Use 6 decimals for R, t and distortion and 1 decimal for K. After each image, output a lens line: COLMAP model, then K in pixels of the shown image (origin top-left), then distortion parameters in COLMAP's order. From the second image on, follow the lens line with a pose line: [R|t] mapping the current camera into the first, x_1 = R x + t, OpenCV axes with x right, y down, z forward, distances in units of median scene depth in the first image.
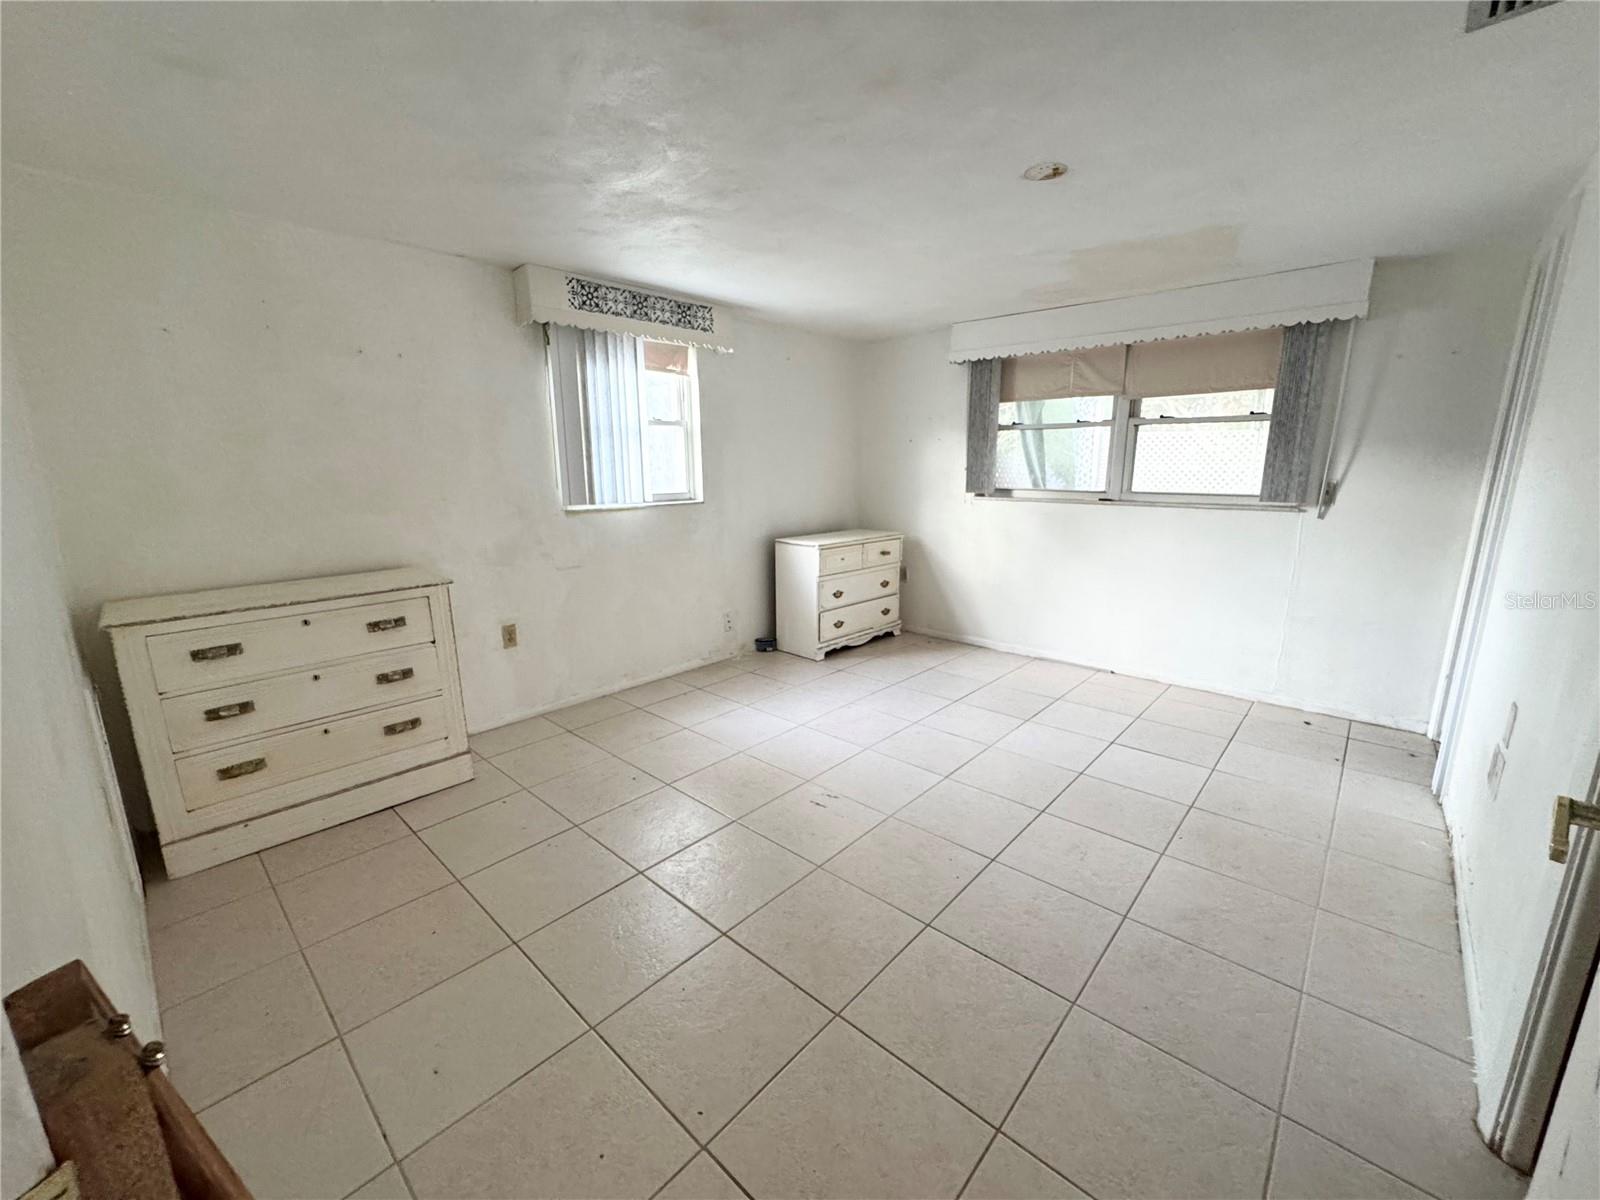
lens RADIAL K [[643.0, 0, 798.4], [0, 643.0, 601.0], [0, 0, 1]] dist [-0.002507, -0.000122]
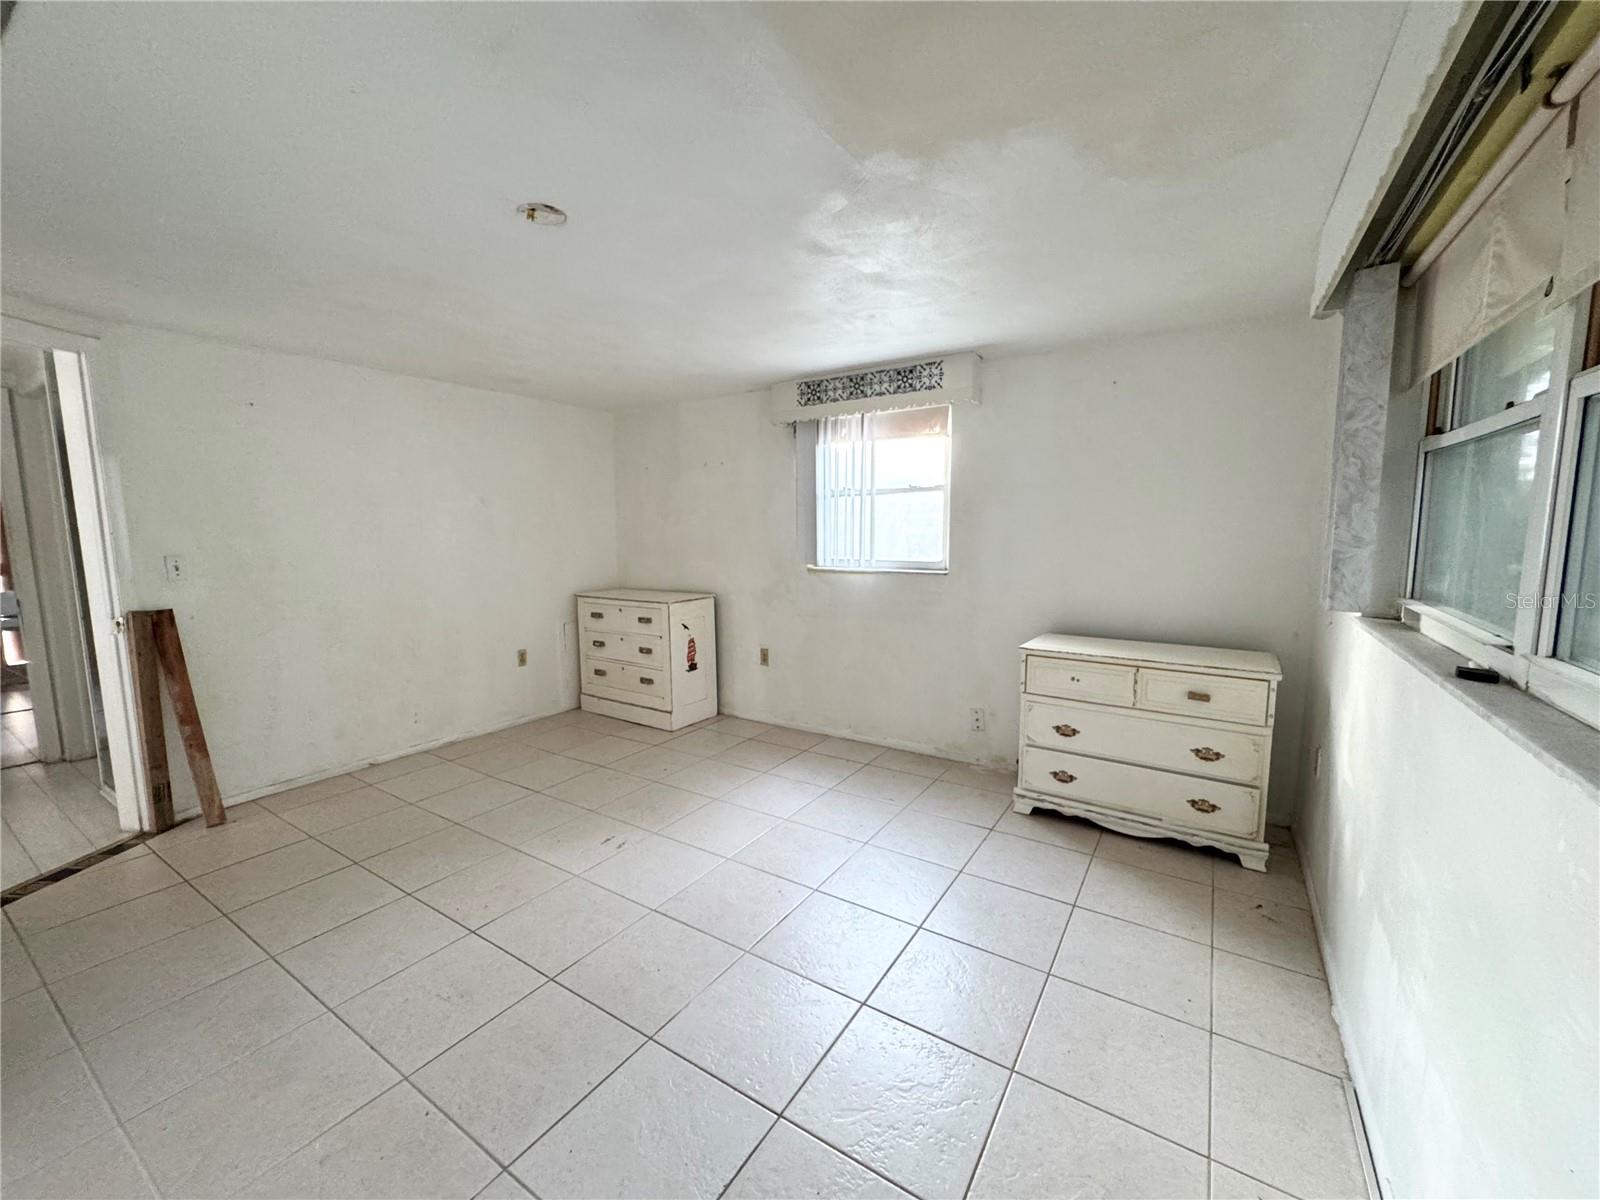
lens RADIAL K [[643.0, 0, 798.4], [0, 643.0, 601.0], [0, 0, 1]] dist [-0.002507, -0.000122]
pose [[0.167548, 0.119276, -0.978622, 0.786644], [-0.204106, 0.975344, 0.083932, -0.170335], [0.964504, 0.185680, 0.187762, 0.730340]]
